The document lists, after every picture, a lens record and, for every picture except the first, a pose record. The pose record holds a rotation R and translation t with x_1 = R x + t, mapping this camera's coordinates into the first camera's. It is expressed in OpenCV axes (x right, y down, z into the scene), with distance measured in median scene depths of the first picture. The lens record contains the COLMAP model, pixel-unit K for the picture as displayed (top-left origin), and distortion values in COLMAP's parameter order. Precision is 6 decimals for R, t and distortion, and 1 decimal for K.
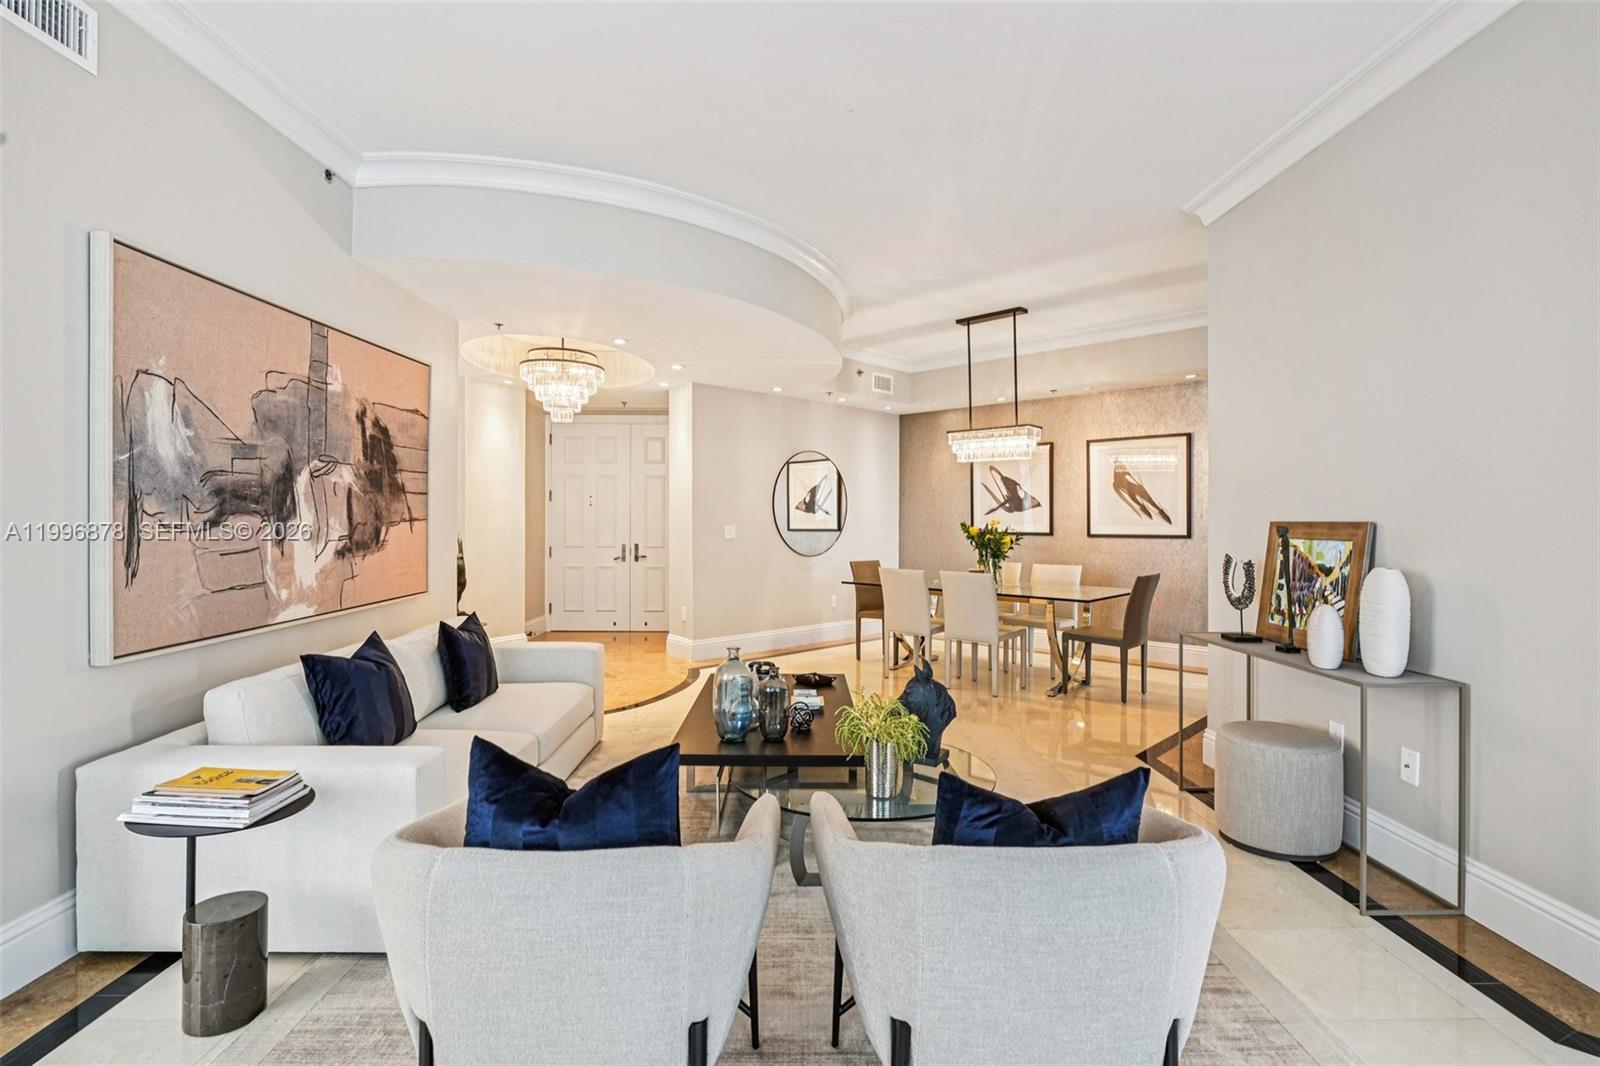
lens RADIAL K [[784.7, 0, 796.6], [0, 784.7, 524.0], [0, 0, 1]] dist [-0.009385, -0.000454]
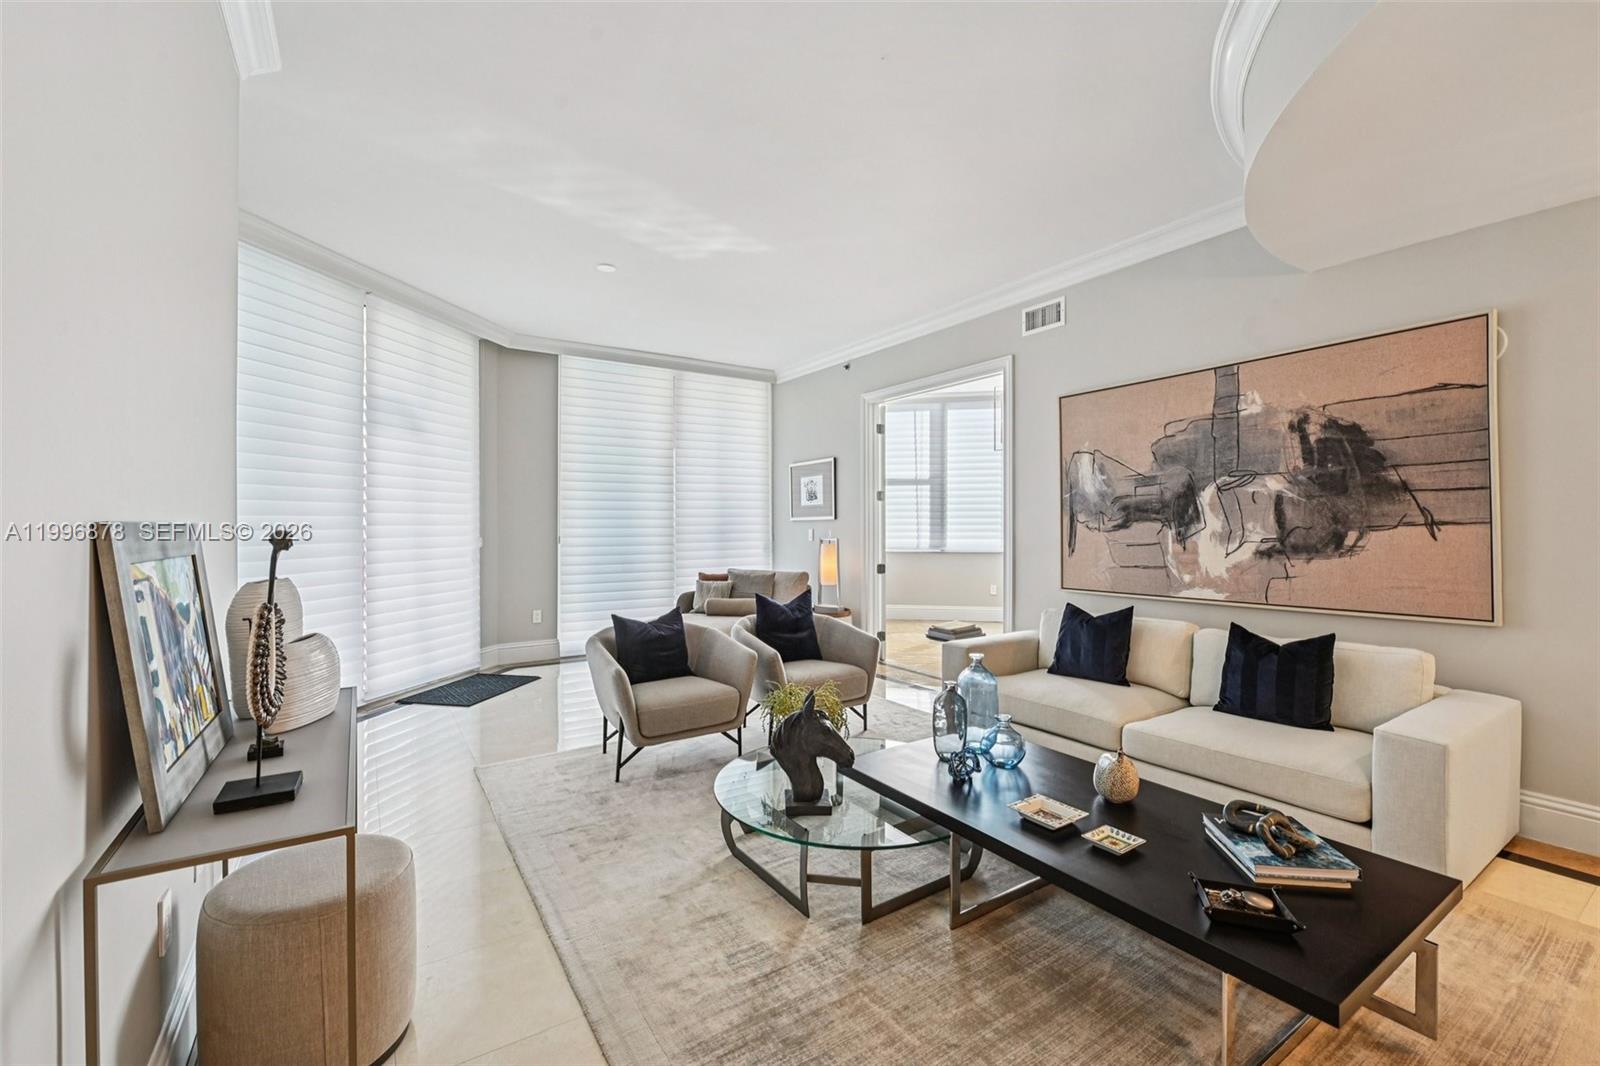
lens RADIAL K [[672.6, 0, 799.0], [0, 672.6, 528.3], [0, 0, 1]] dist [-0.011068, -0.000106]
pose [[-0.839635, 0.002639, -0.543144, 0.536113], [-0.000928, 0.999980, 0.006293, -0.005241], [0.543150, 0.005788, -0.839616, 1.524579]]
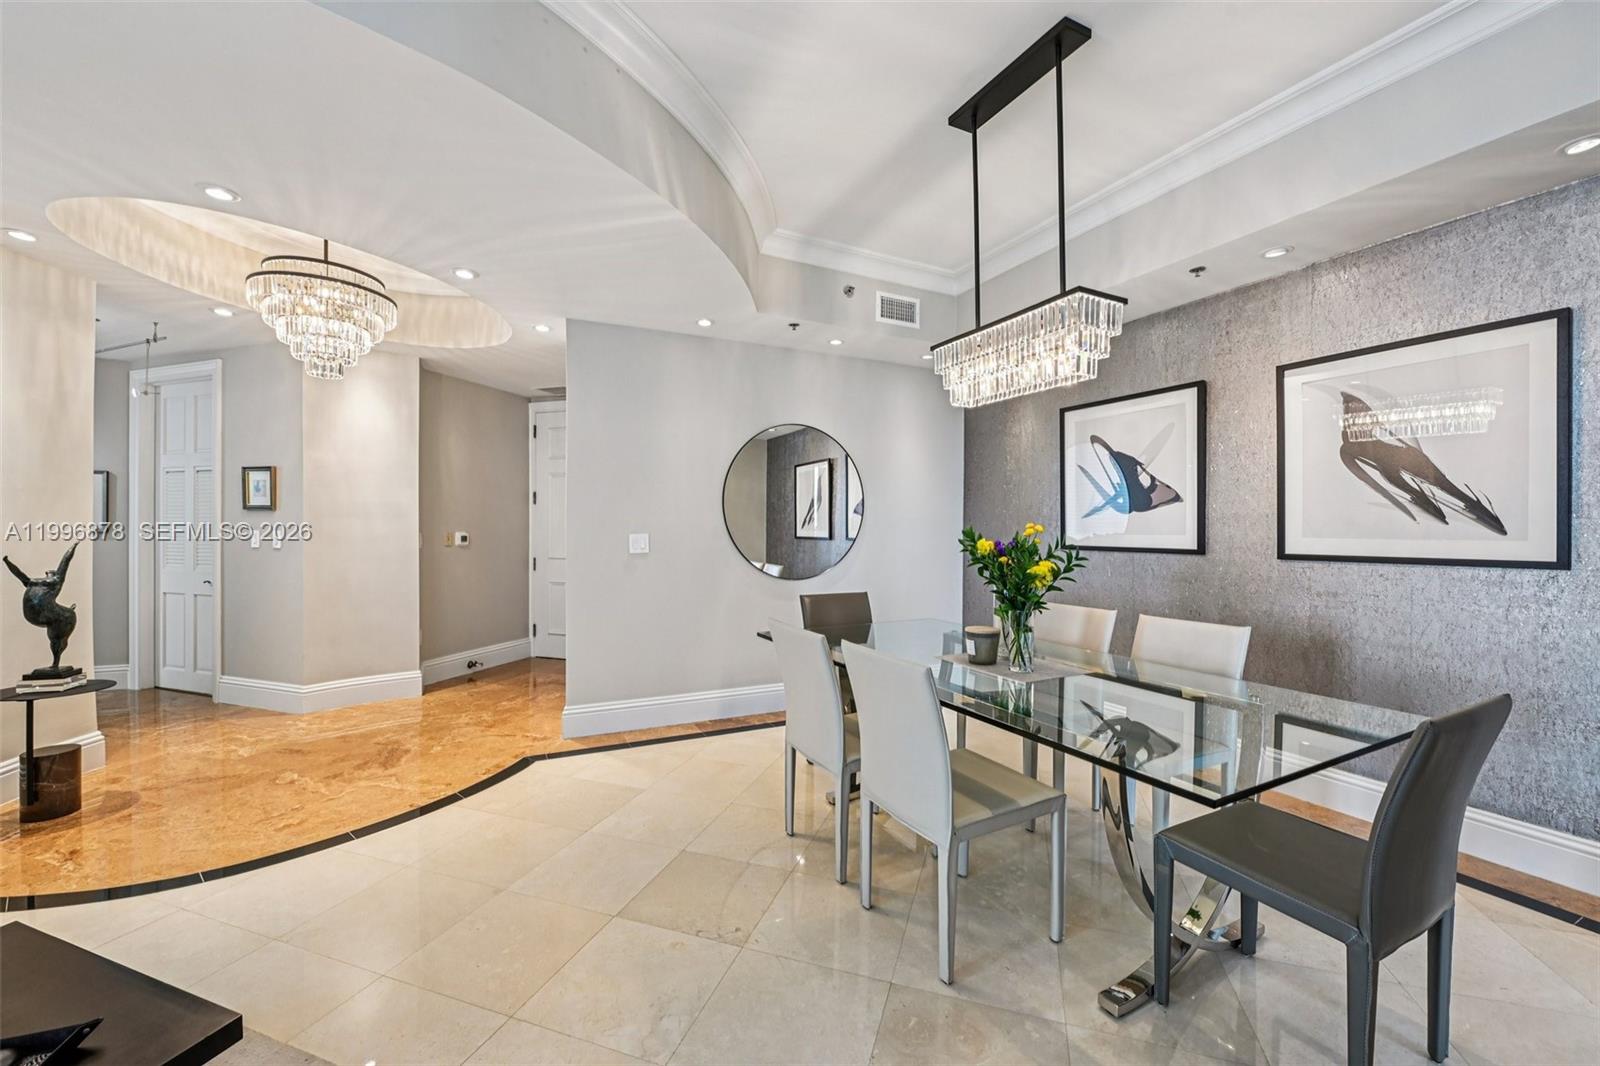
lens RADIAL K [[648.1, 0, 792.8], [0, 648.1, 532.4], [0, 0, 1]] dist [-0.004491, -0.000241]
pose [[0.944320, 0.002886, -0.329015, 0.472259], [-0.002441, 0.999995, 0.001765, -0.001777], [0.329018, -0.000863, 0.944323, 1.119601]]
